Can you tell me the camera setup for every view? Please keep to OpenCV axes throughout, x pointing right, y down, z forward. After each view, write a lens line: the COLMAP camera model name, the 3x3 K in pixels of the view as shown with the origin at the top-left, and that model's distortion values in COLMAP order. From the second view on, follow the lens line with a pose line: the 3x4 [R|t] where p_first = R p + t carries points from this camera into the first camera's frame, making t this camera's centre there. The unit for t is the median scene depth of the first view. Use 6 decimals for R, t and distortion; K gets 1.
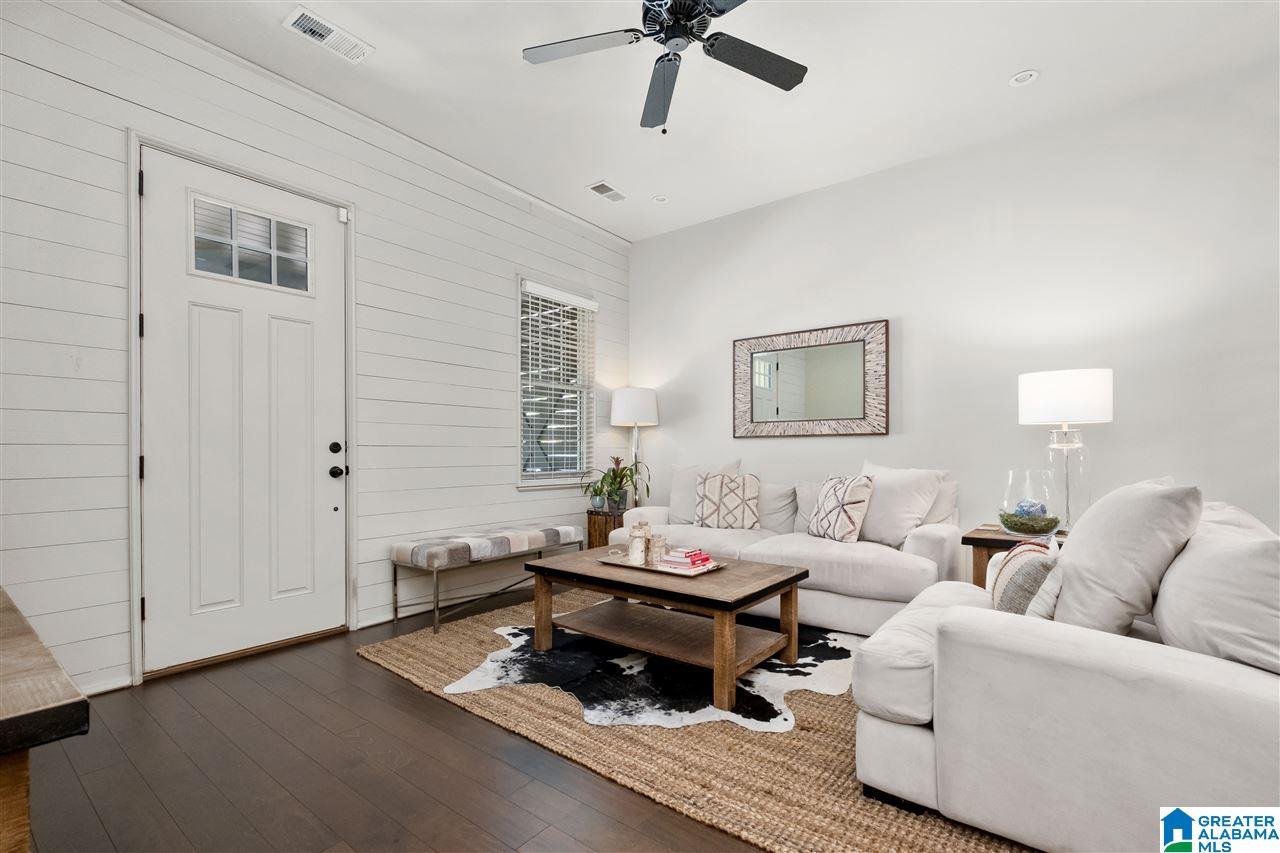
lens RADIAL K [[564.0, 0, 640.9], [0, 564.0, 452.5], [0, 0, 1]] dist [0.000081, -0.000384]
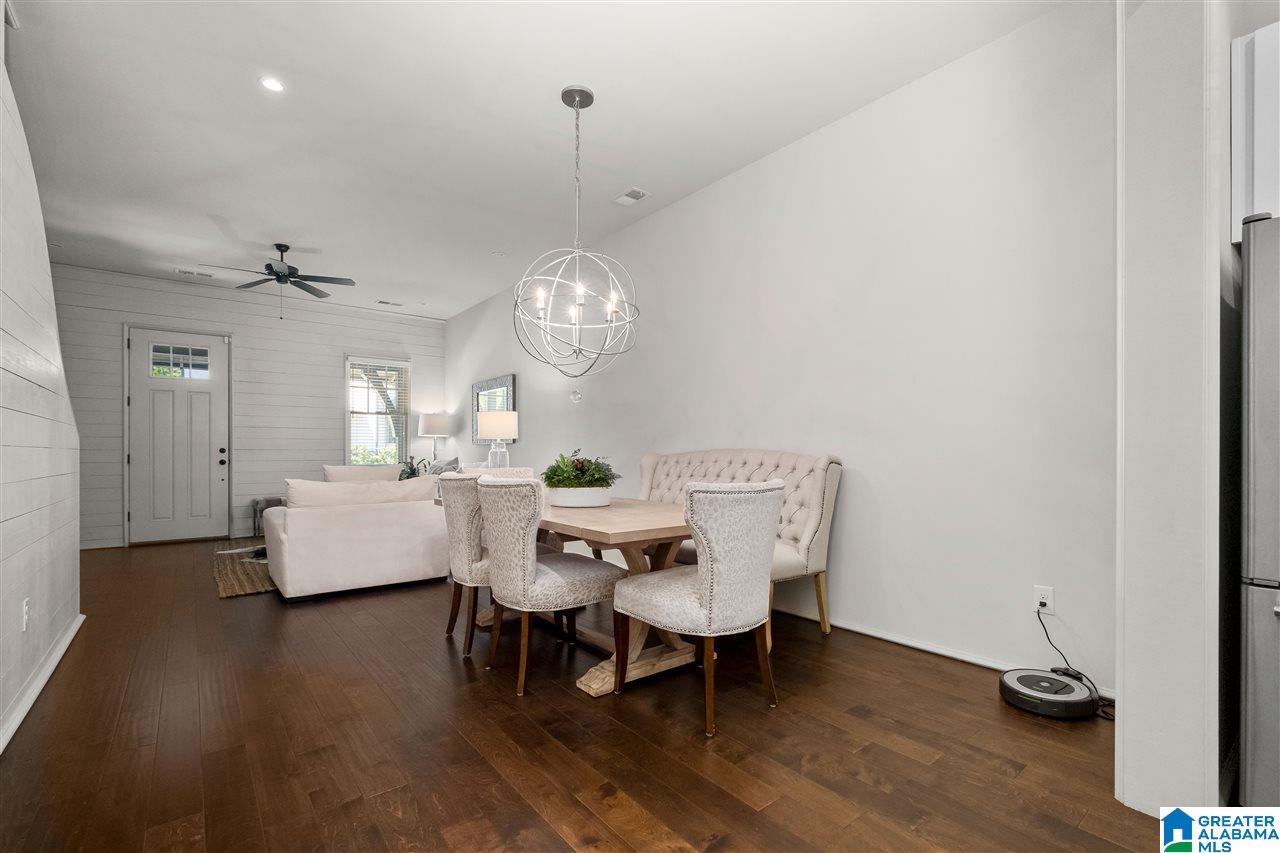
lens RADIAL K [[564.0, 0, 640.9], [0, 564.0, 452.5], [0, 0, 1]] dist [0.000081, -0.000384]
pose [[0.969032, 0.001313, -0.246932, 1.412068], [-0.001419, 0.999999, -0.000250, -0.003018], [0.246931, 0.000592, 0.969033, -0.622211]]
